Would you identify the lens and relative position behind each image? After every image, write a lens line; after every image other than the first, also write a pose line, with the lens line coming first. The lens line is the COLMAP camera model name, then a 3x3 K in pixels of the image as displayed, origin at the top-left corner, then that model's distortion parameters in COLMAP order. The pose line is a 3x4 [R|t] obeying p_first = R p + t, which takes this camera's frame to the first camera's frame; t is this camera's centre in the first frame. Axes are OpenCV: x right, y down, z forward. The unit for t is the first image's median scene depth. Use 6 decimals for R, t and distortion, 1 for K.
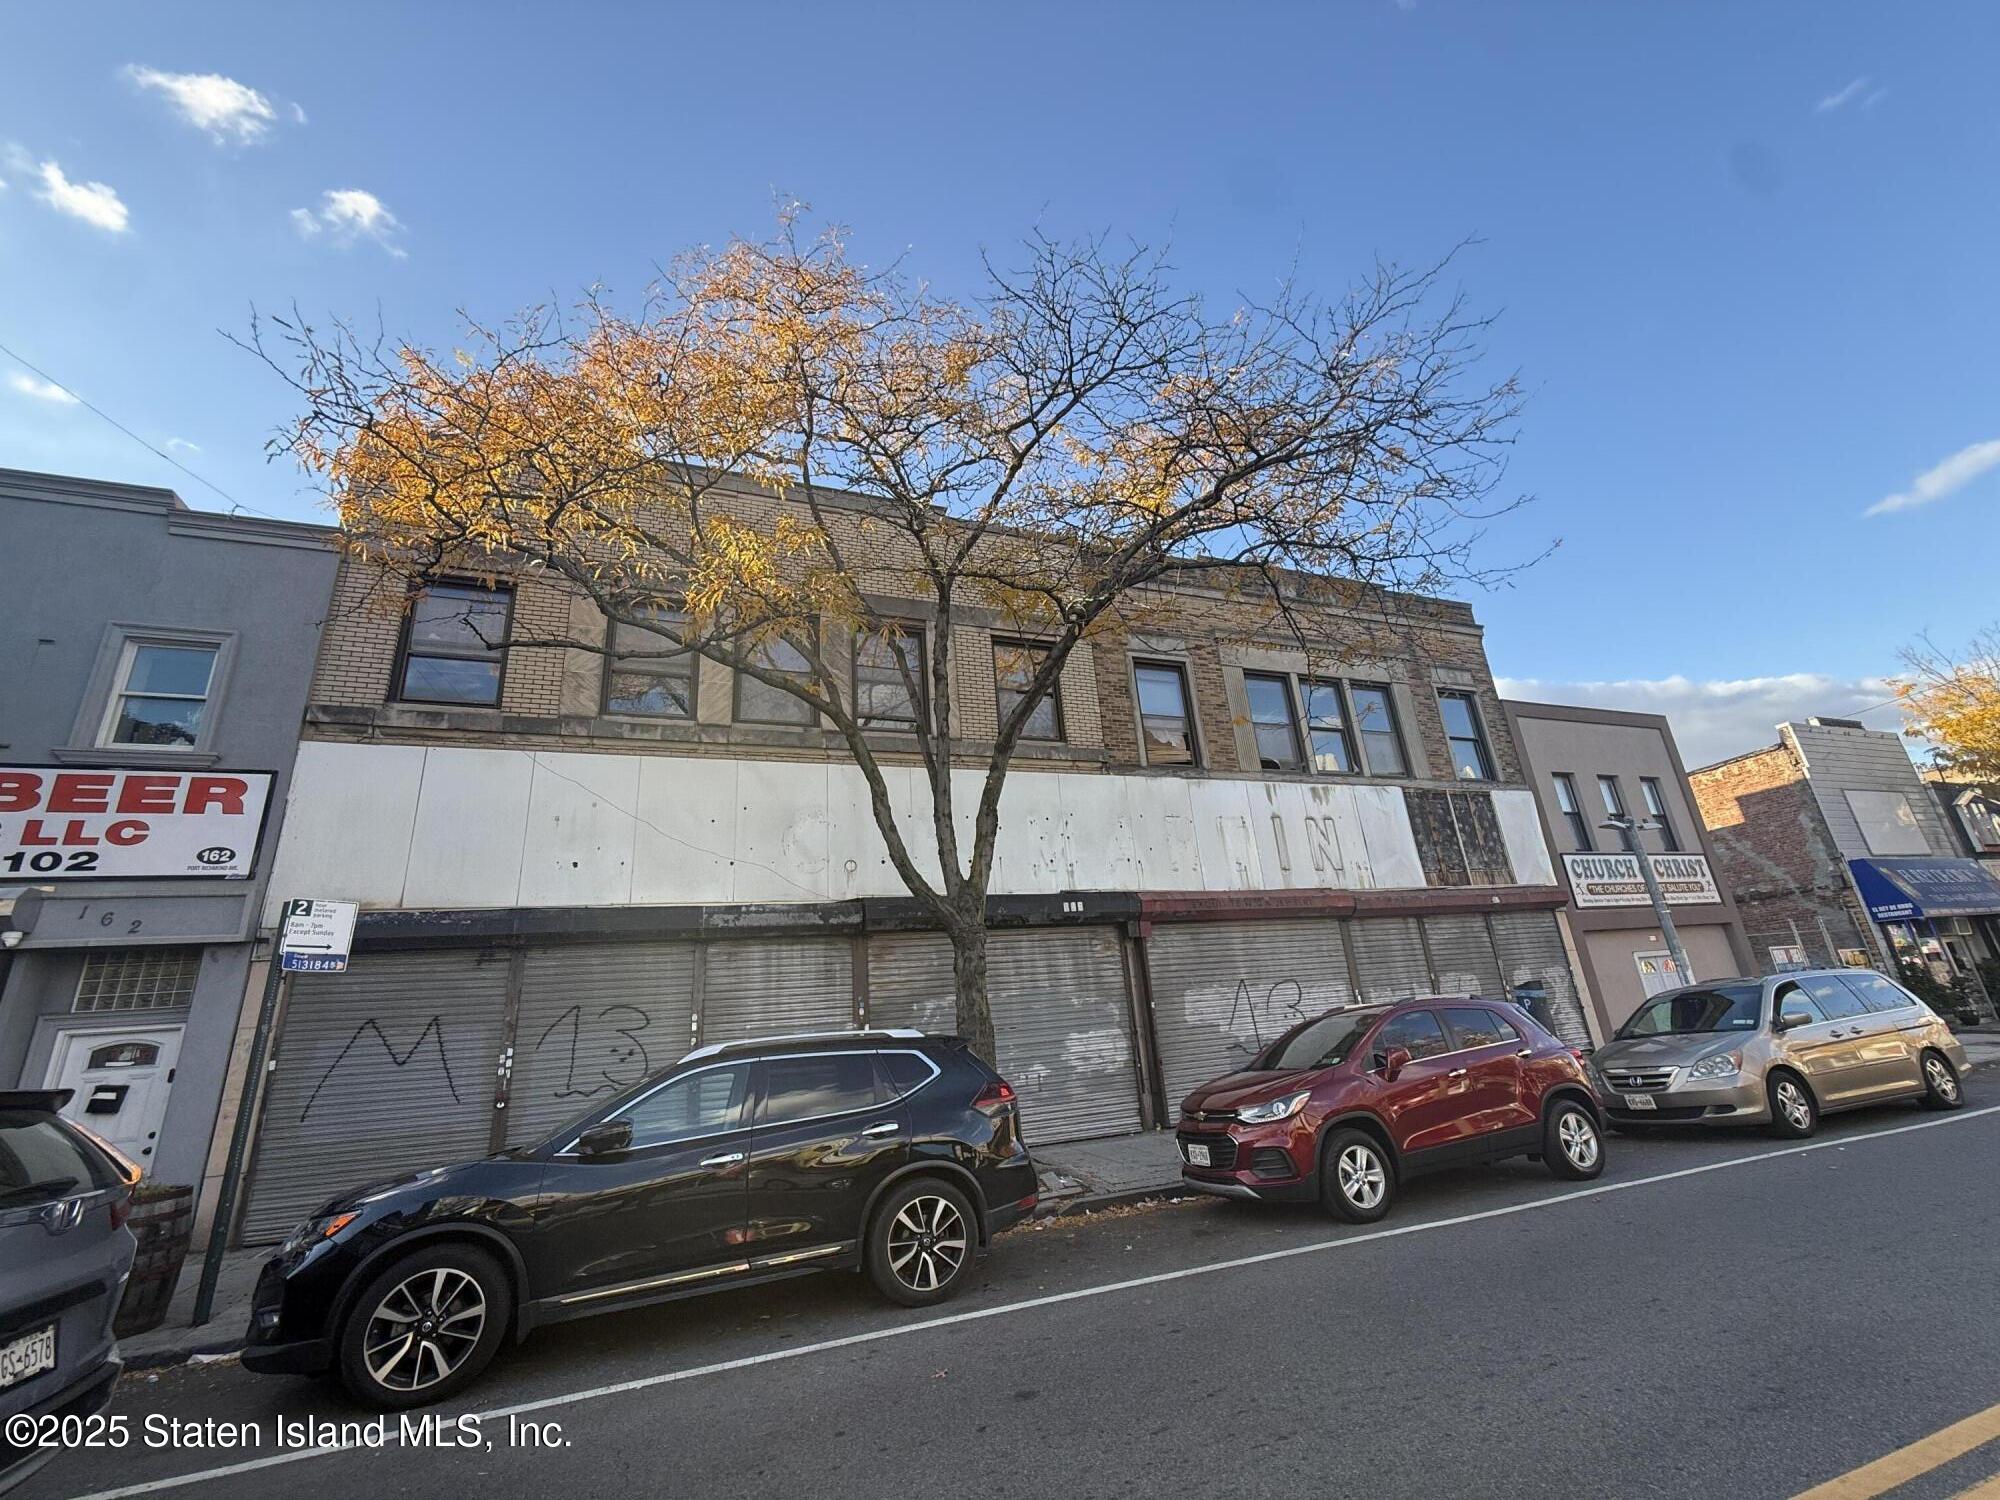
lens RADIAL K [[808.0, 0, 1000.0], [0, 808.0, 747.8], [0, 0, 1]] dist [0.000671, -0.000227]
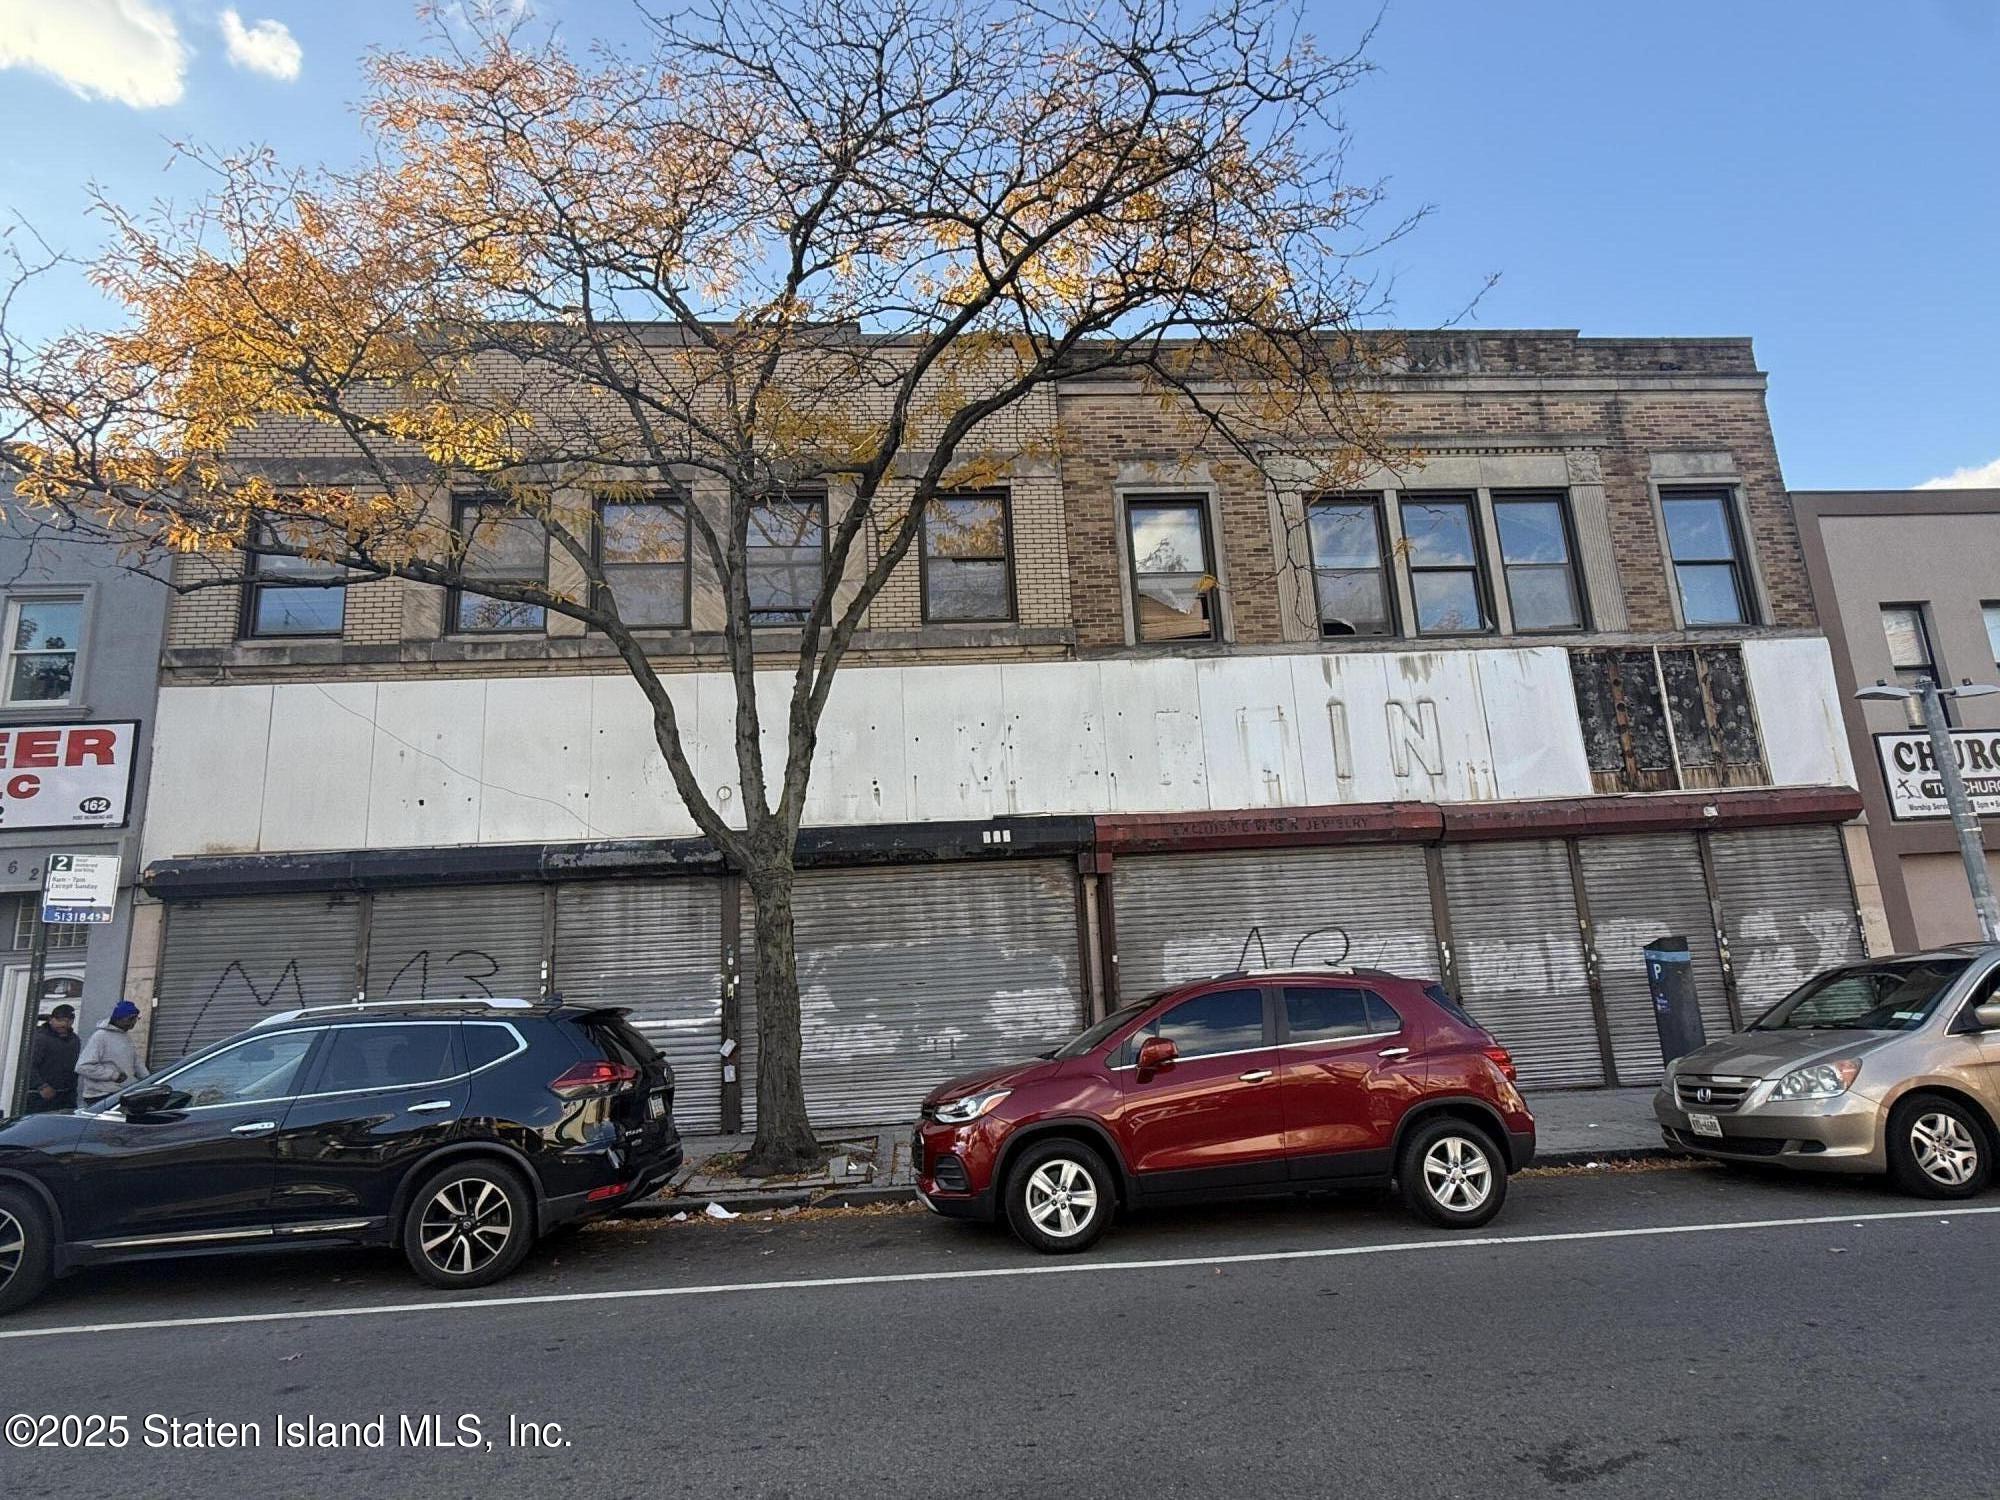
lens RADIAL K [[1038.6, 0, 999.2], [0, 1038.6, 751.5], [0, 0, 1]] dist [-0.000214, 0.000128]
pose [[0.956669, -0.034196, -0.289164, 0.445474], [0.074298, 0.988875, 0.128864, -0.017035], [0.281541, -0.144764, 0.948566, 0.063703]]
